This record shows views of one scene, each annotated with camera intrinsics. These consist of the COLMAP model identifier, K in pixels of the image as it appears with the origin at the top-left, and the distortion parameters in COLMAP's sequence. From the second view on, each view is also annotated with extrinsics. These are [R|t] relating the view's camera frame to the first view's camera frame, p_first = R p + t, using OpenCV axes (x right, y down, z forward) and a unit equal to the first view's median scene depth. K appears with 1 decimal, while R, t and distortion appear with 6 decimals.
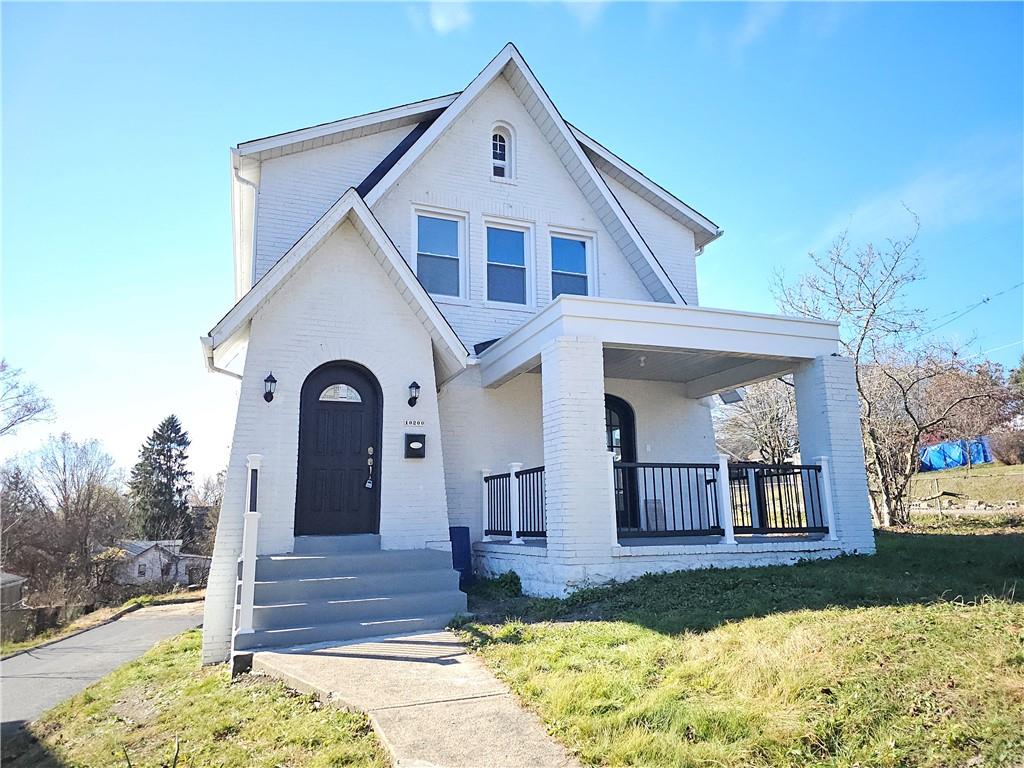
lens RADIAL K [[677.4, 0, 515.8], [0, 677.4, 388.3], [0, 0, 1]] dist [0.041064, -0.004586]
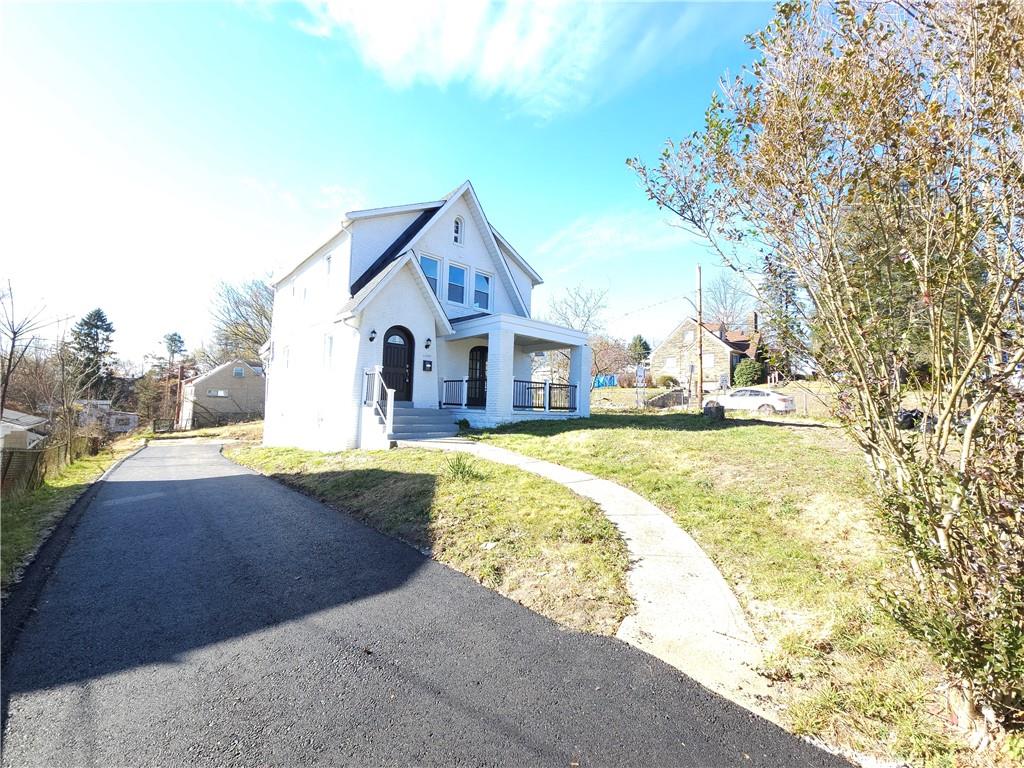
lens RADIAL K [[413.9, 0, 513.6], [0, 413.9, 379.9], [0, 0, 1]] dist [0.000145, -0.001631]
pose [[0.929564, 0.074765, 0.361001, -0.301903], [-0.120439, 0.987078, 0.105699, -0.042154], [-0.348433, -0.141733, 0.926556, -0.343457]]
